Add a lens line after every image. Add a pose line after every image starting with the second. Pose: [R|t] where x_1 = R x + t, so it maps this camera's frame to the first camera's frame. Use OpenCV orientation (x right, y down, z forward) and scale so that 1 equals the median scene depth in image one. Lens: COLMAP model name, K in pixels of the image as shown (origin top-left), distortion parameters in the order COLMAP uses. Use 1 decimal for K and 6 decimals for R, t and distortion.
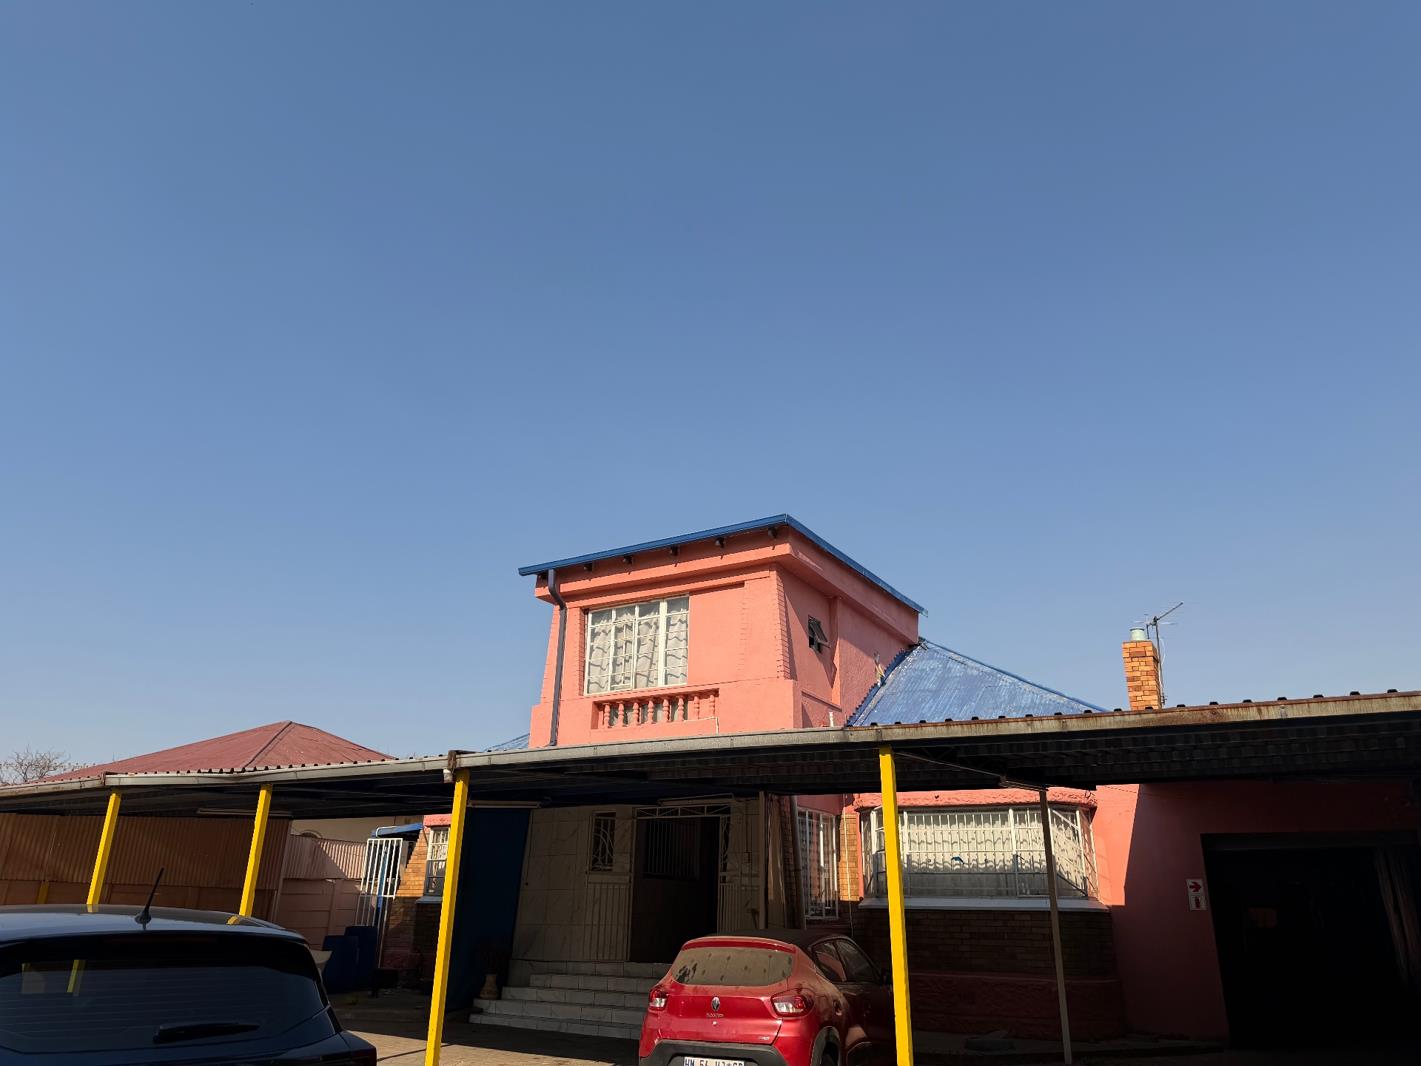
lens RADIAL K [[1053.7, 0, 692.2], [0, 1053.7, 529.3], [0, 0, 1]] dist [0.155675, -0.236296]
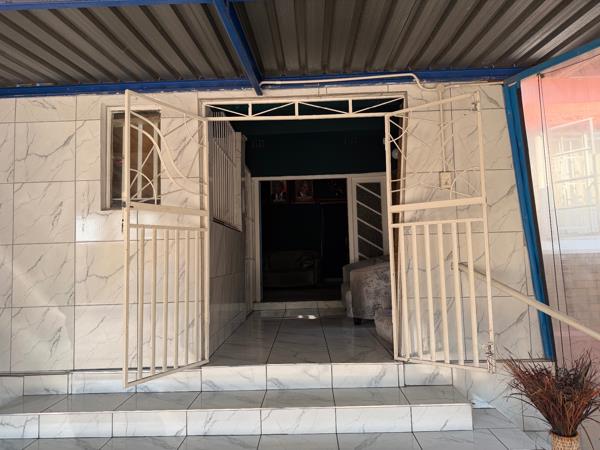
lens RADIAL K [[444.9, 0, 292.3], [0, 444.9, 223.4], [0, 0, 1]] dist [0.155675, -0.236296]
pose [[0.868340, 0.005762, 0.495936, -0.125078], [-0.128398, 0.968456, 0.213560, 0.261016], [-0.479062, -0.249120, 0.841688, 0.750005]]
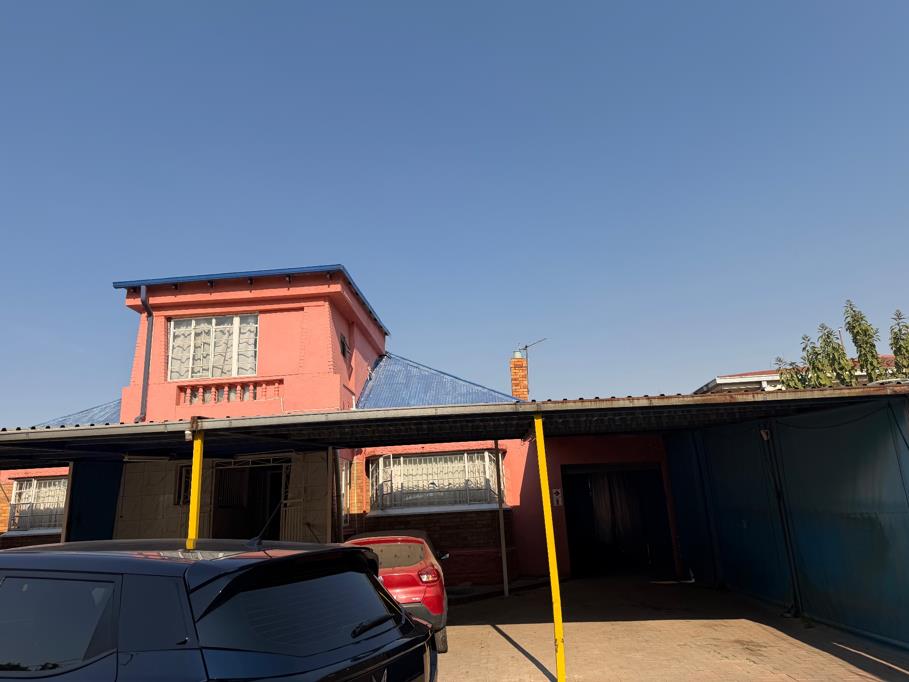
lens RADIAL K [[674.0, 0, 442.8], [0, 674.0, 338.6], [0, 0, 1]] dist [0.155675, -0.236296]
pose [[0.890679, 0.059583, 0.450712, -0.197960], [-0.095498, 0.993777, 0.057344, 0.020414], [-0.444490, -0.094117, 0.890826, 0.071955]]
